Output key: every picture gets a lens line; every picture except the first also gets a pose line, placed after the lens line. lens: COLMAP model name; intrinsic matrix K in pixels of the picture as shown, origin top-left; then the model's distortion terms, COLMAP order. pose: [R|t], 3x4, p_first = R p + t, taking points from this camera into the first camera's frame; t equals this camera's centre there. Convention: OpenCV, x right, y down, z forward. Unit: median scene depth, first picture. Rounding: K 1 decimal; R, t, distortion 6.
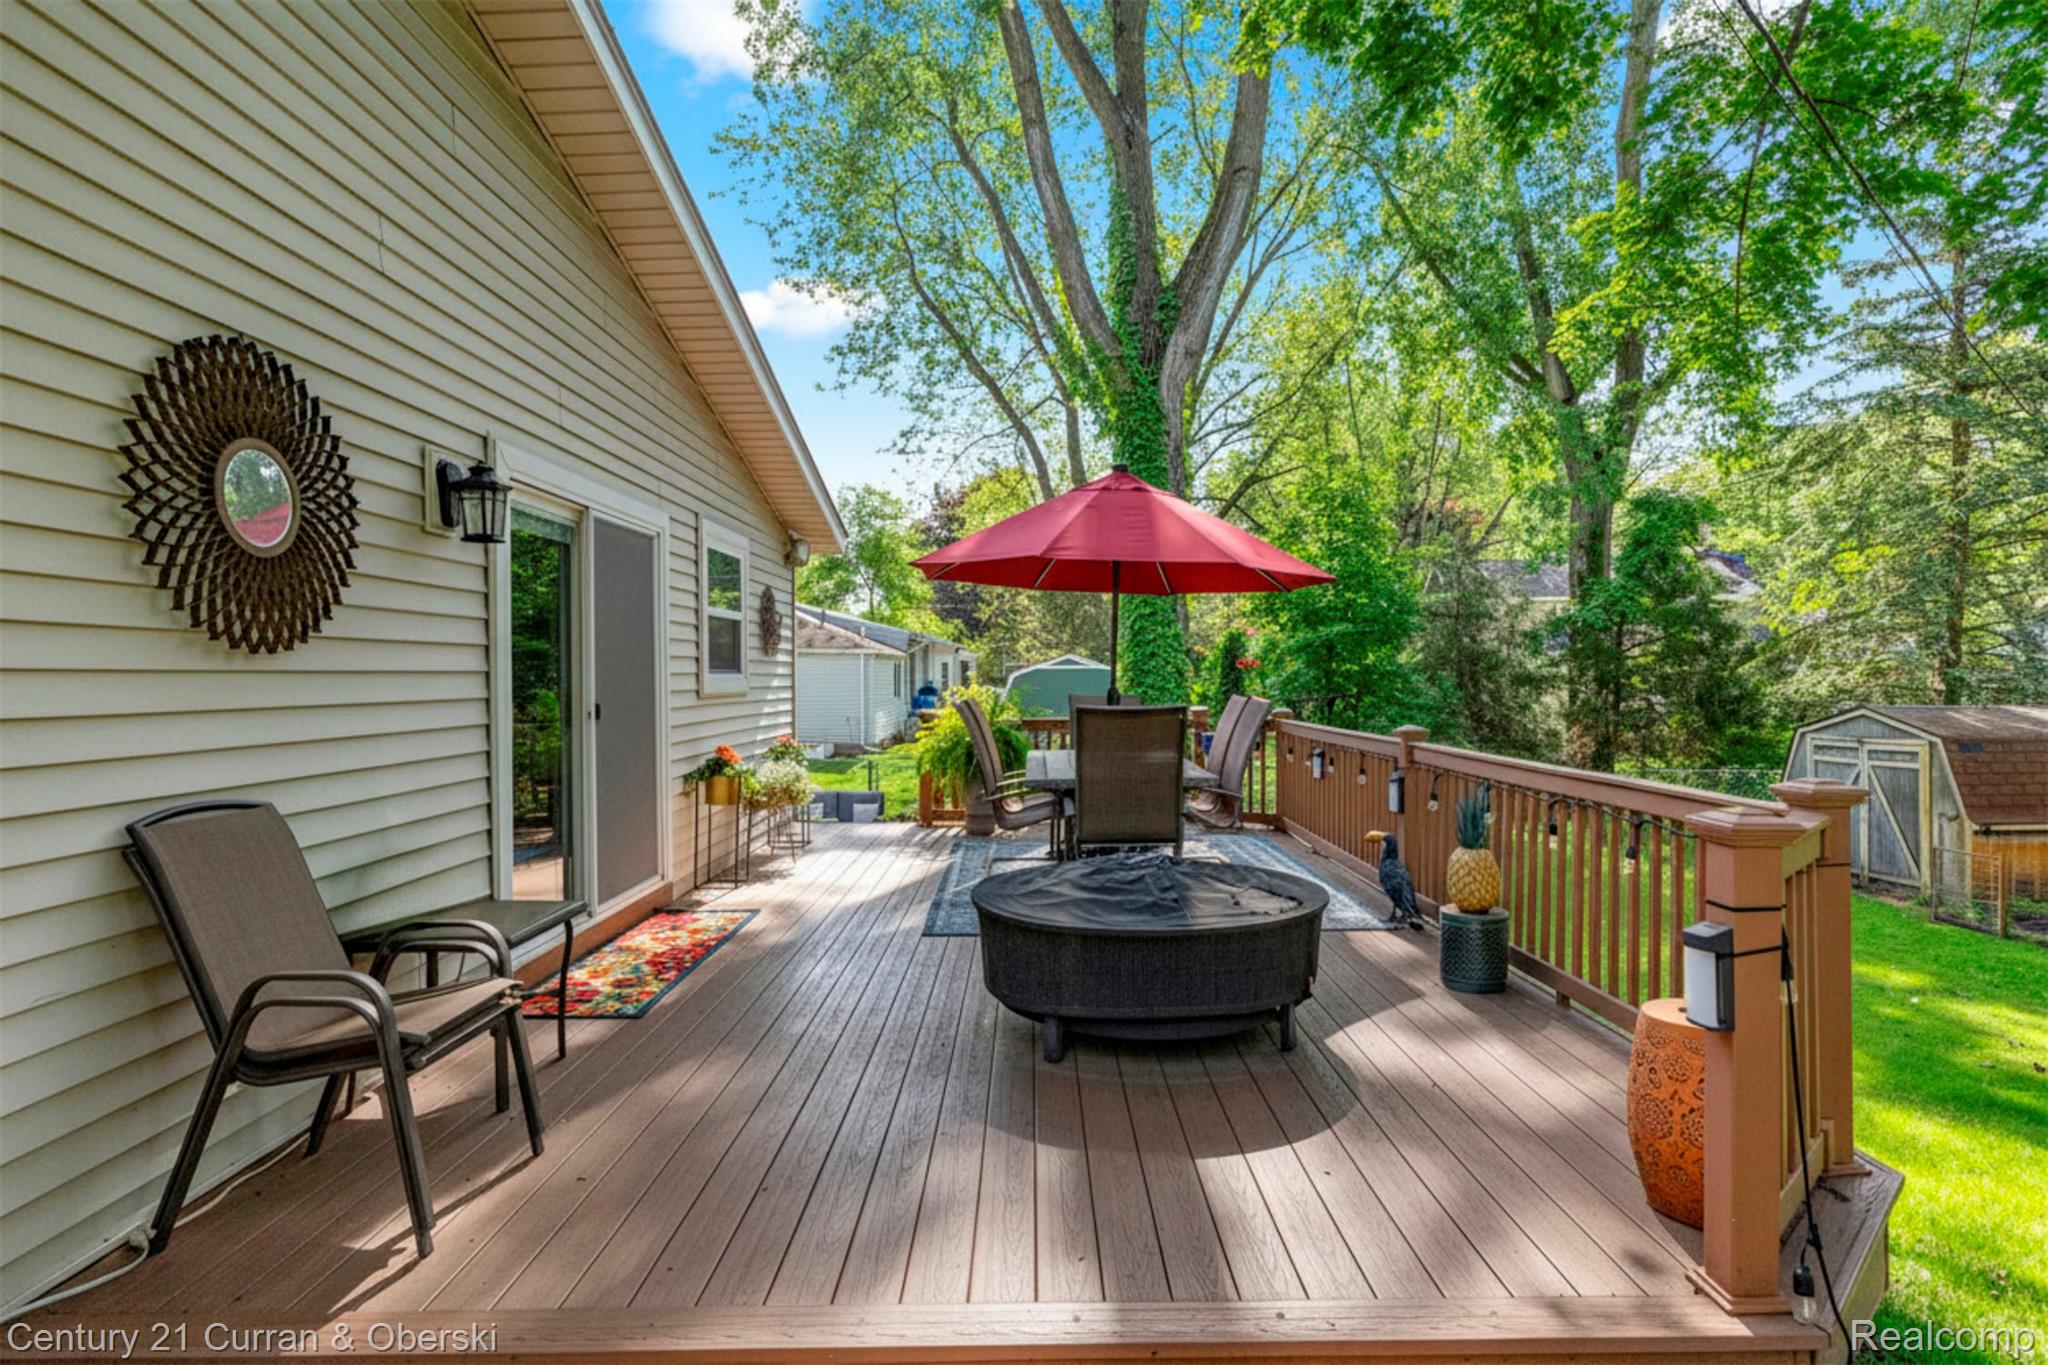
lens RADIAL K [[1089.5, 0, 1024.0], [0, 1089.5, 682.5], [0, 0, 1]] dist [-0.001784, -0.000317]
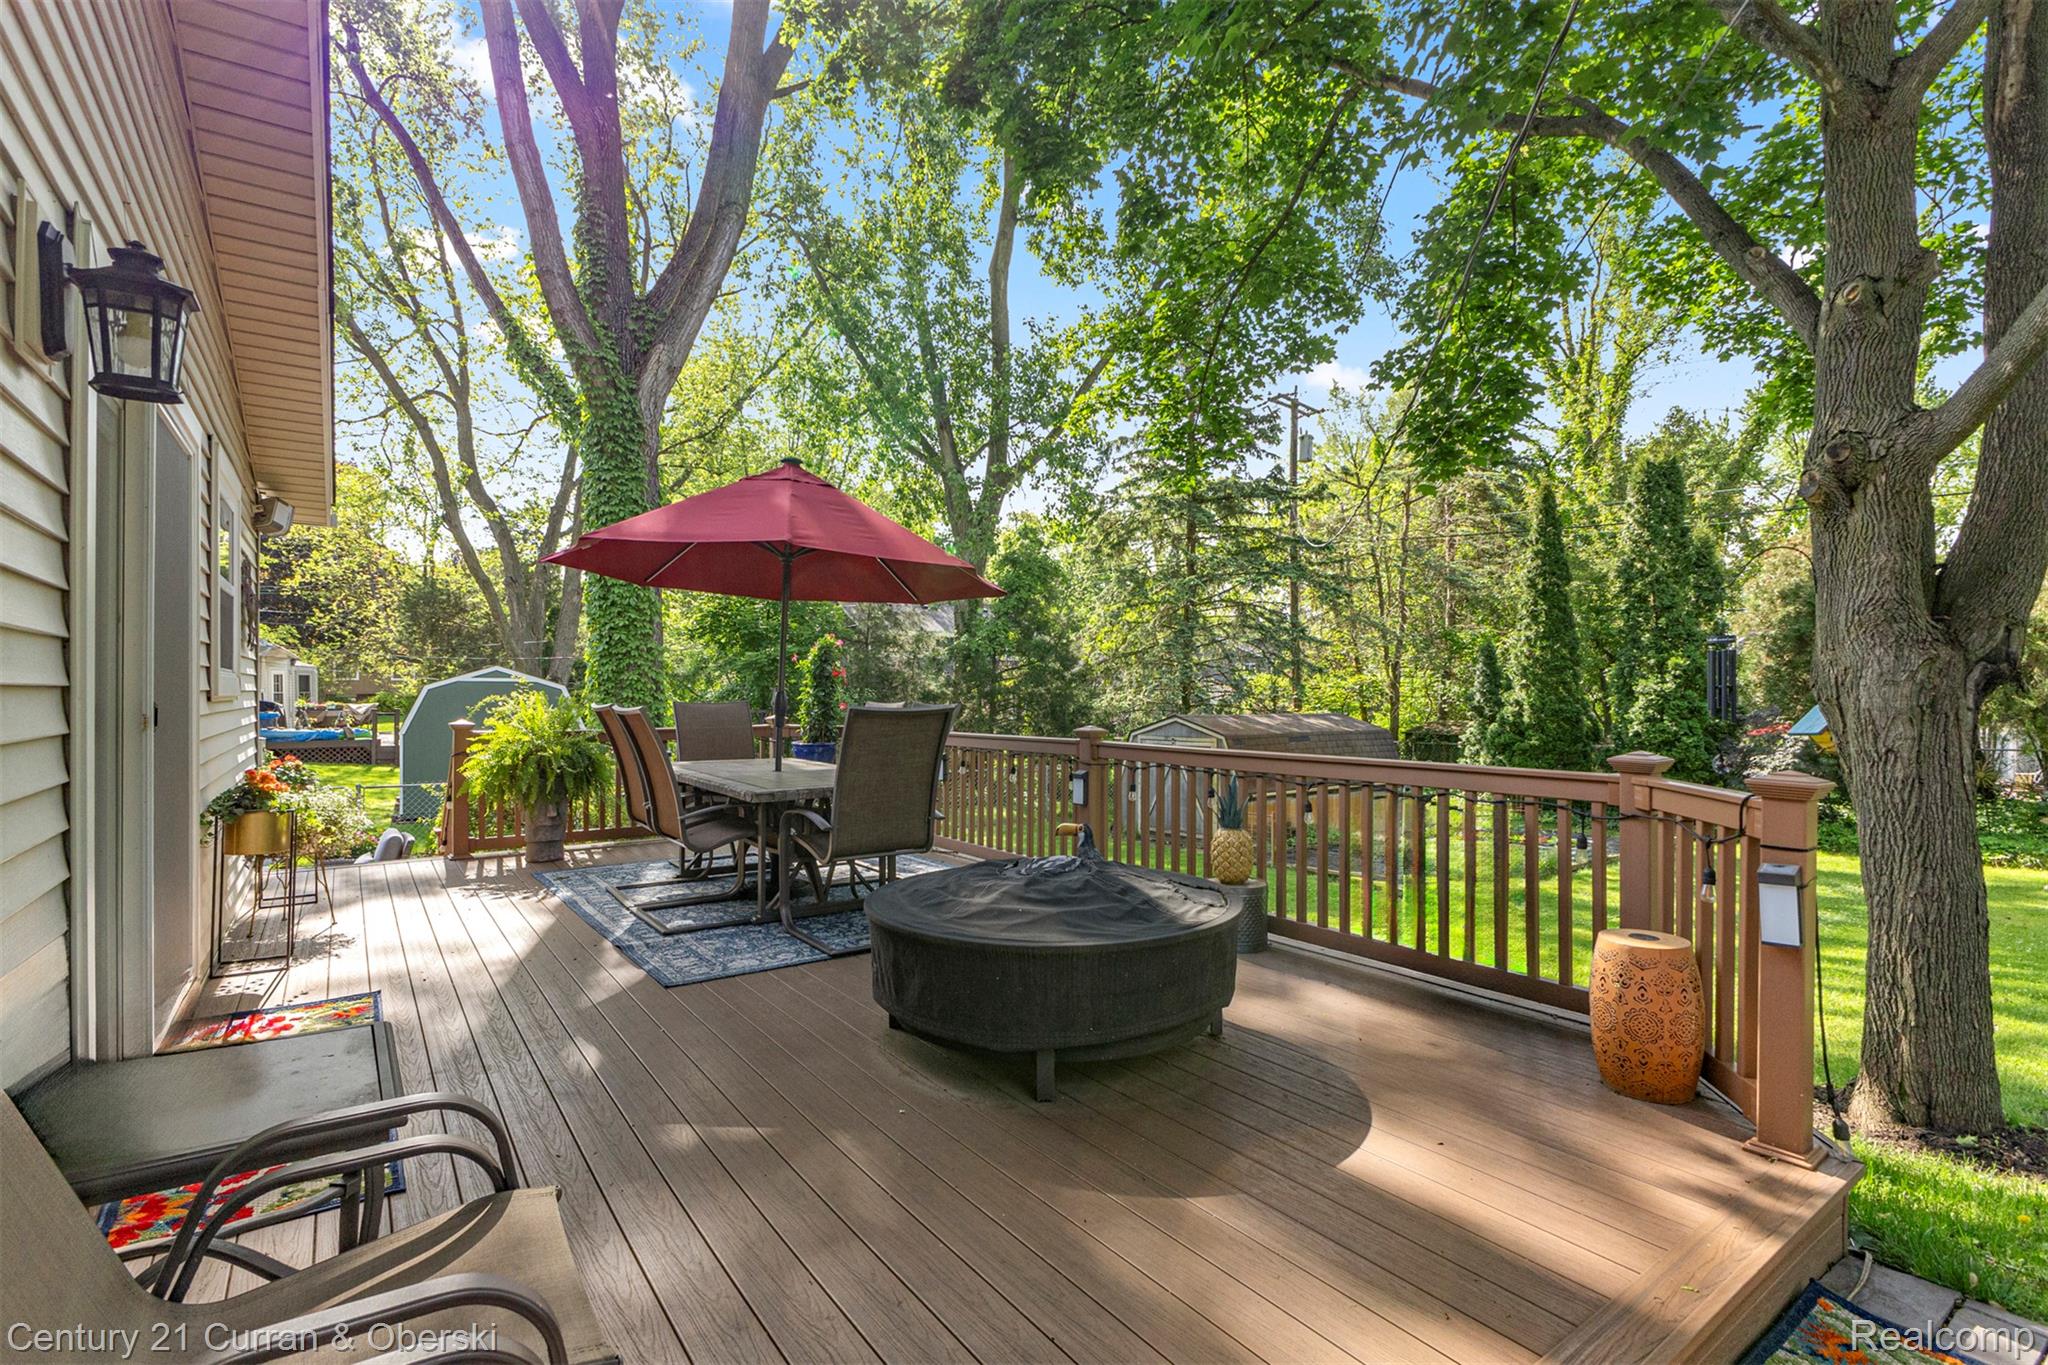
lens RADIAL K [[961.2, 0, 1023.7], [0, 961.2, 706.9], [0, 0, 1]] dist [-0.014977, 0.000399]
pose [[0.813345, 0.003393, 0.581771, -0.089229], [-0.006729, 0.999971, 0.003576, 0.005246], [-0.581742, -0.006823, 0.813345, 0.076861]]
